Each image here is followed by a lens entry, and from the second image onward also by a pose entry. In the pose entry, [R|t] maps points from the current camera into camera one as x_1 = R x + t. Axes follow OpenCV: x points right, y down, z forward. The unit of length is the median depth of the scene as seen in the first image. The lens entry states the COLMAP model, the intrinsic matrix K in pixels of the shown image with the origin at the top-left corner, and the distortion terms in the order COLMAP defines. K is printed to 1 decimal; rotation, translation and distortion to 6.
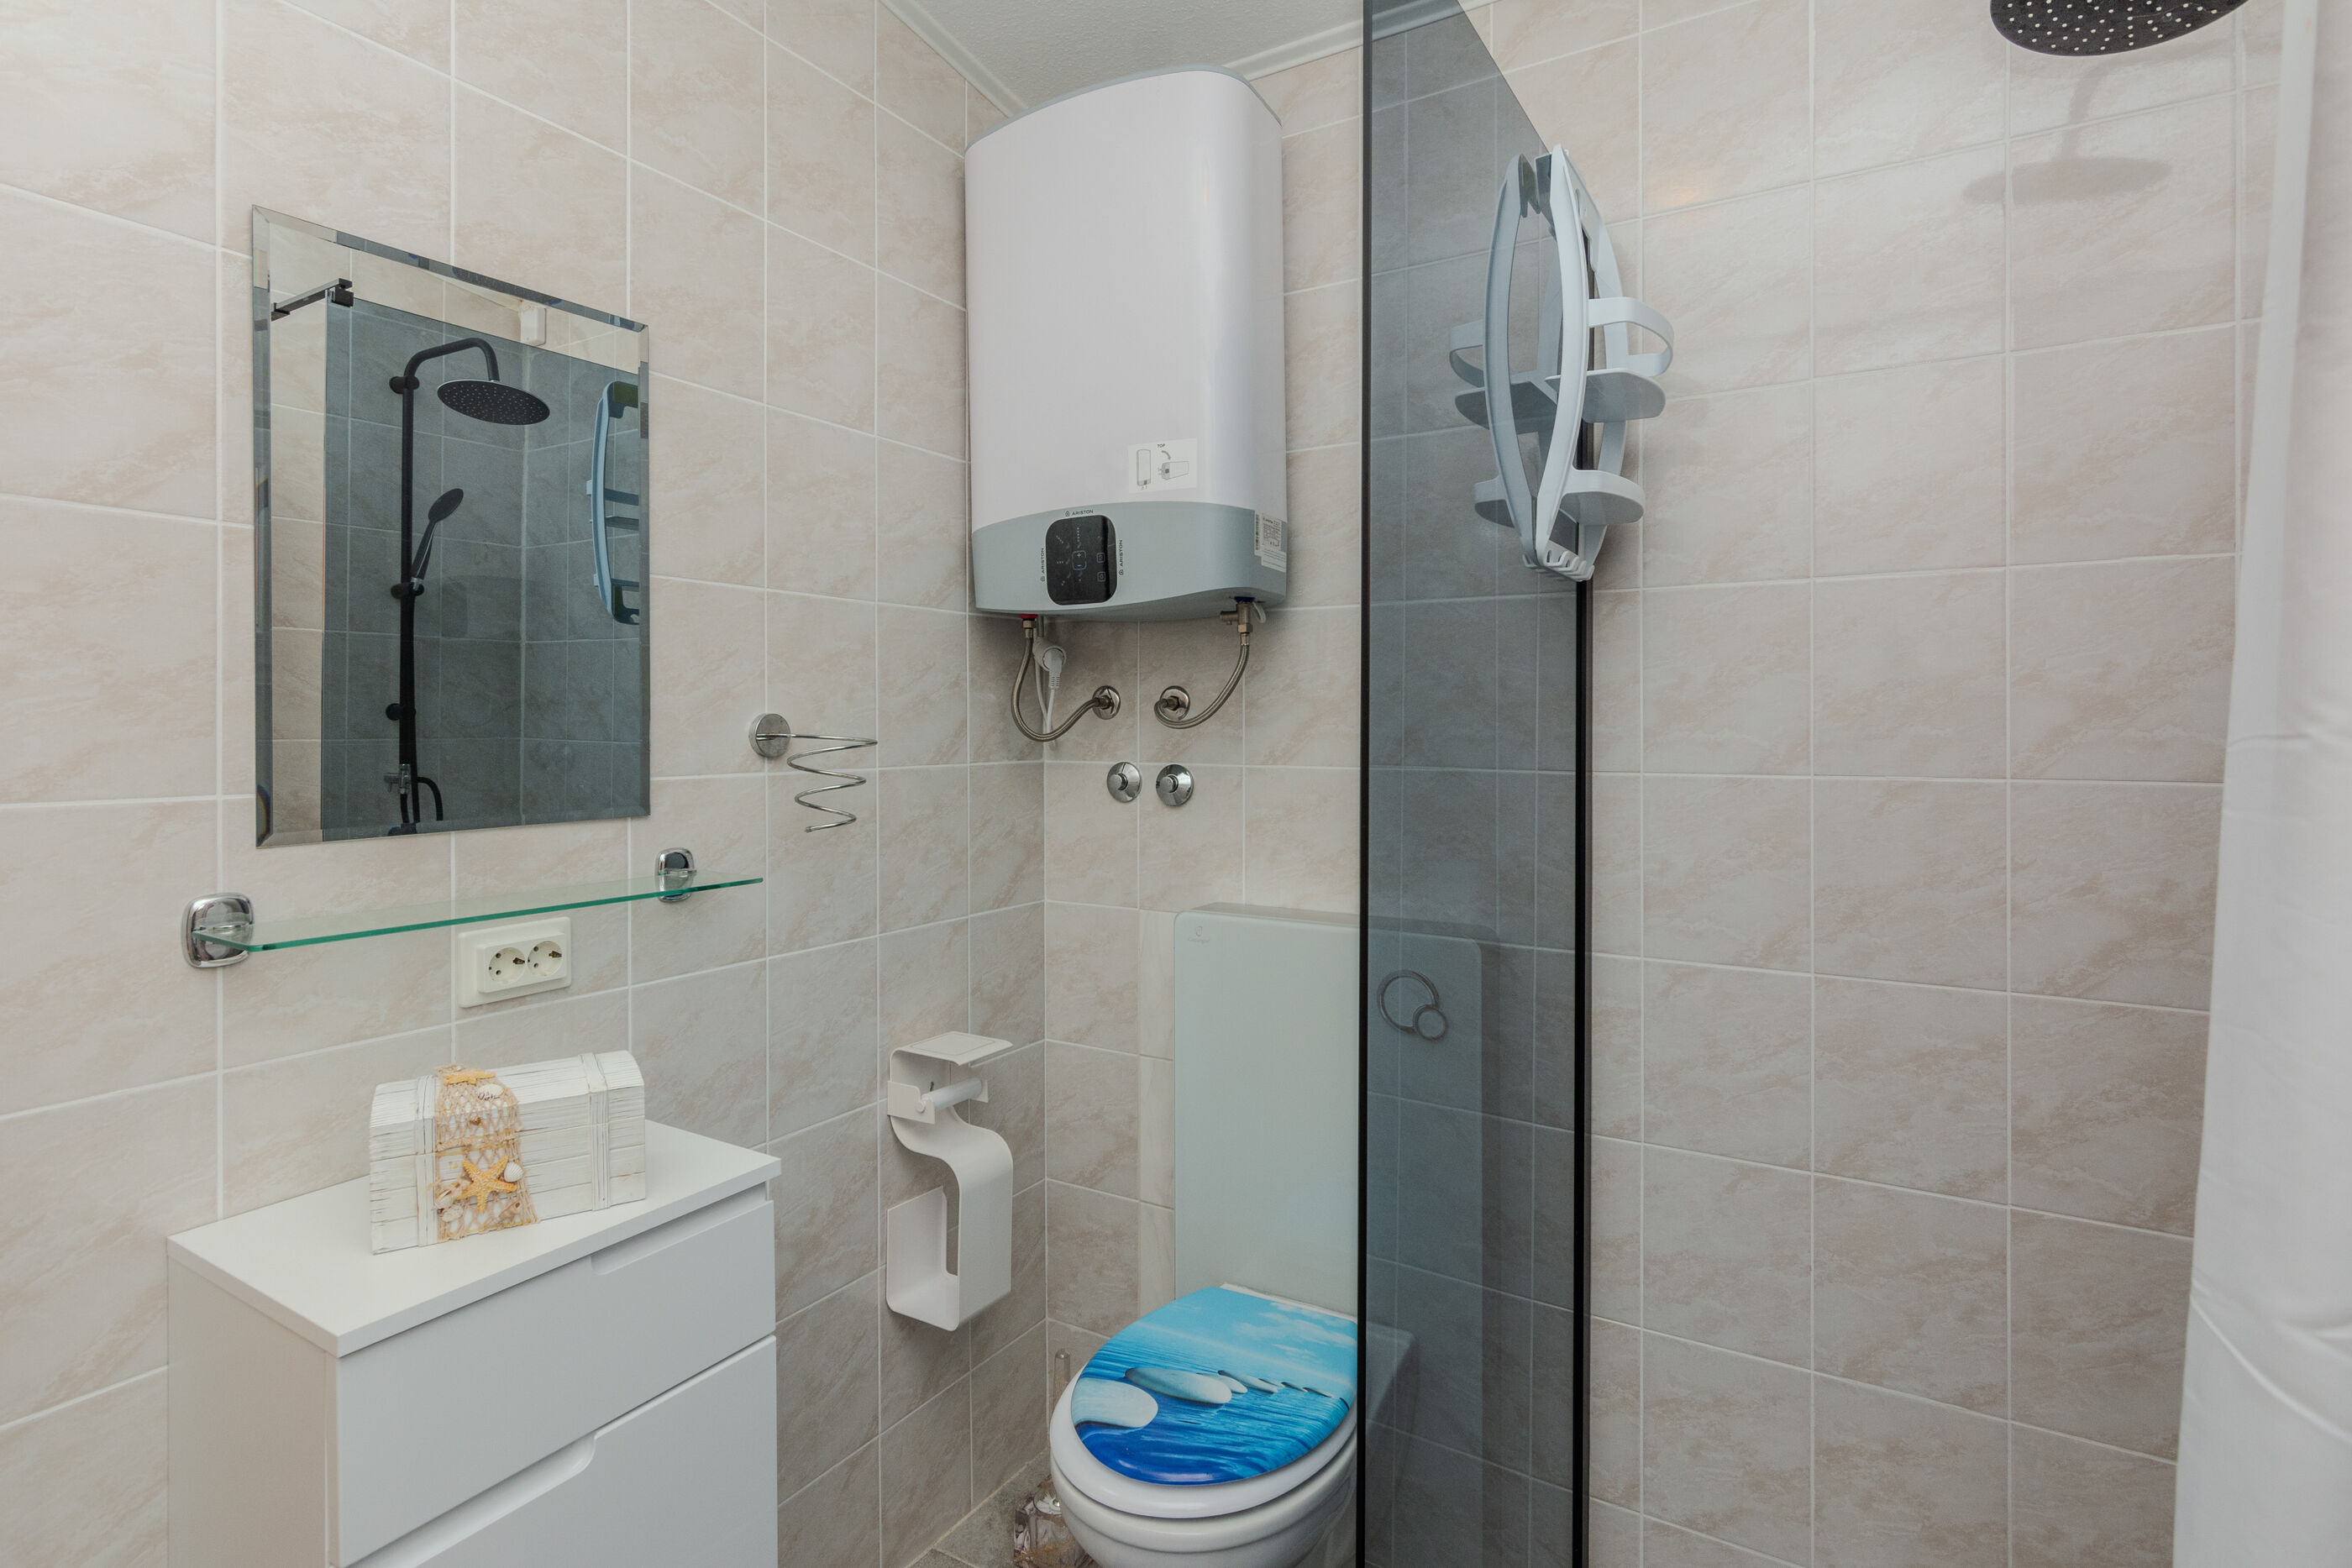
lens RADIAL K [[1153.6, 0, 1191.1], [0, 1153.6, 727.2], [0, 0, 1]] dist [-0.004900, 0.002871]
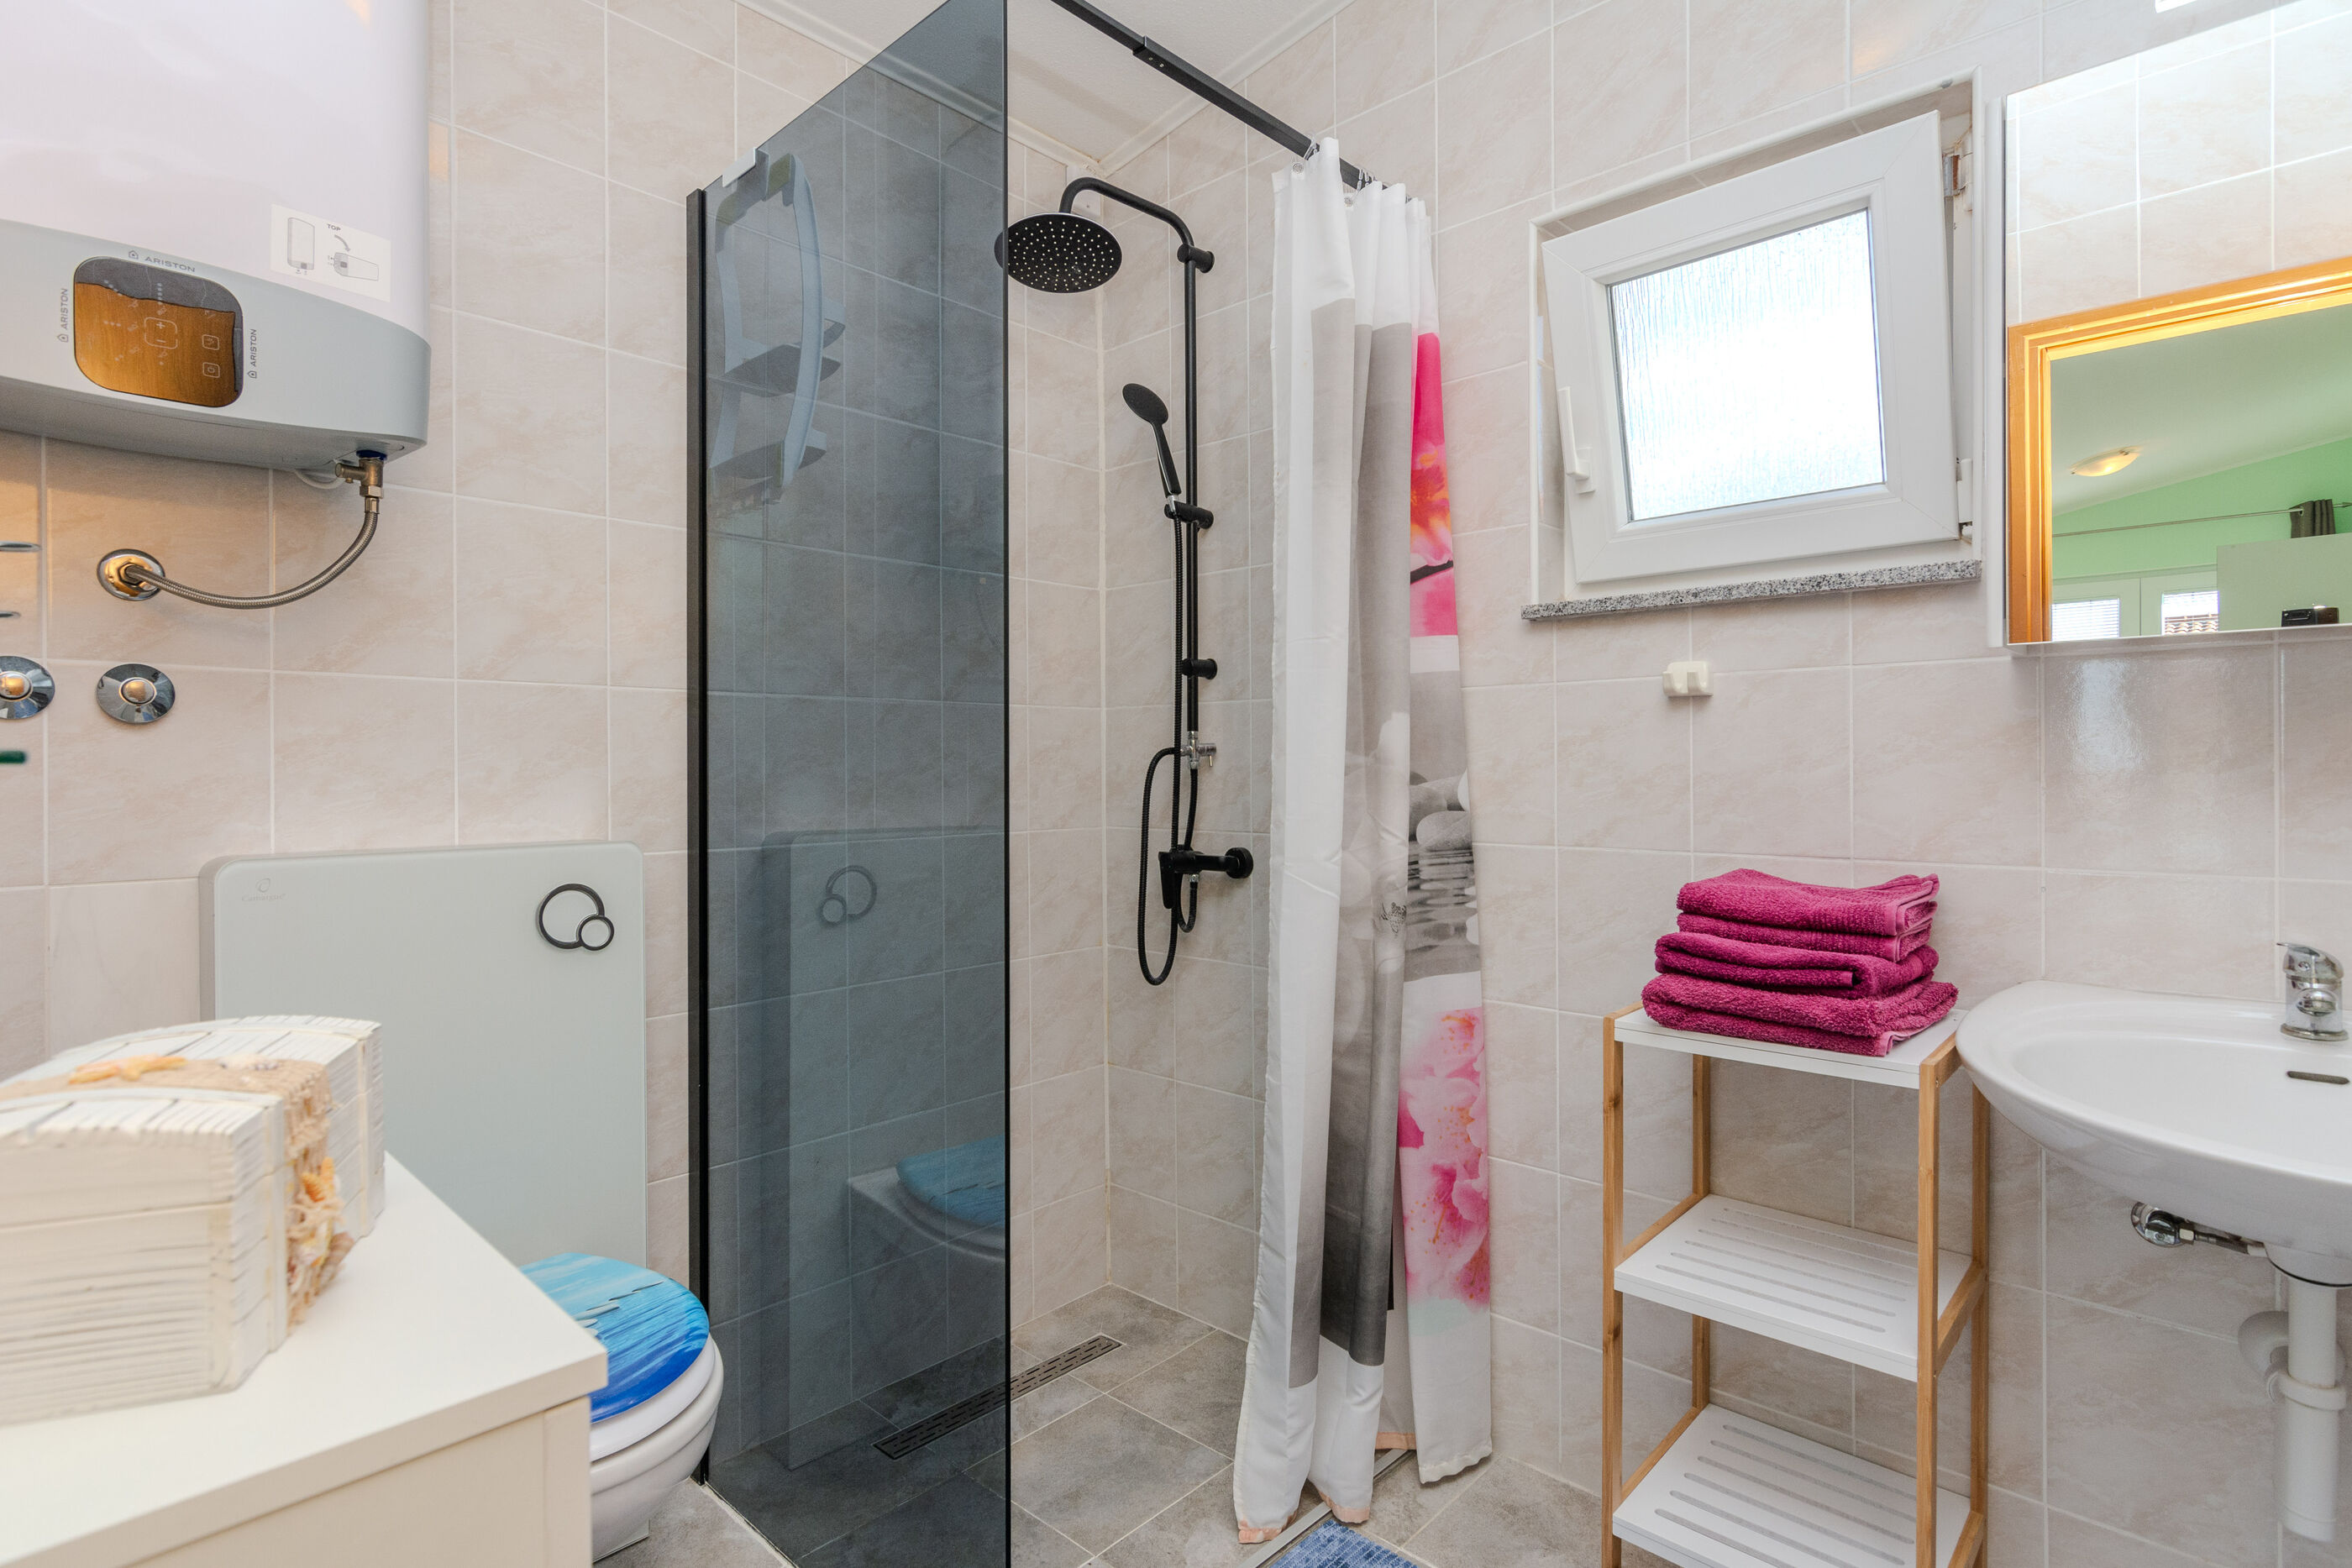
lens RADIAL K [[1153.6, 0, 1176.4], [0, 1153.6, 769.9], [0, 0, 1]] dist [-0.004900, 0.002871]
pose [[0.211052, -0.005498, 0.977459, -0.656611], [0.007989, 0.999960, 0.003900, 0.116077], [-0.977442, 0.006986, 0.211088, 0.298818]]
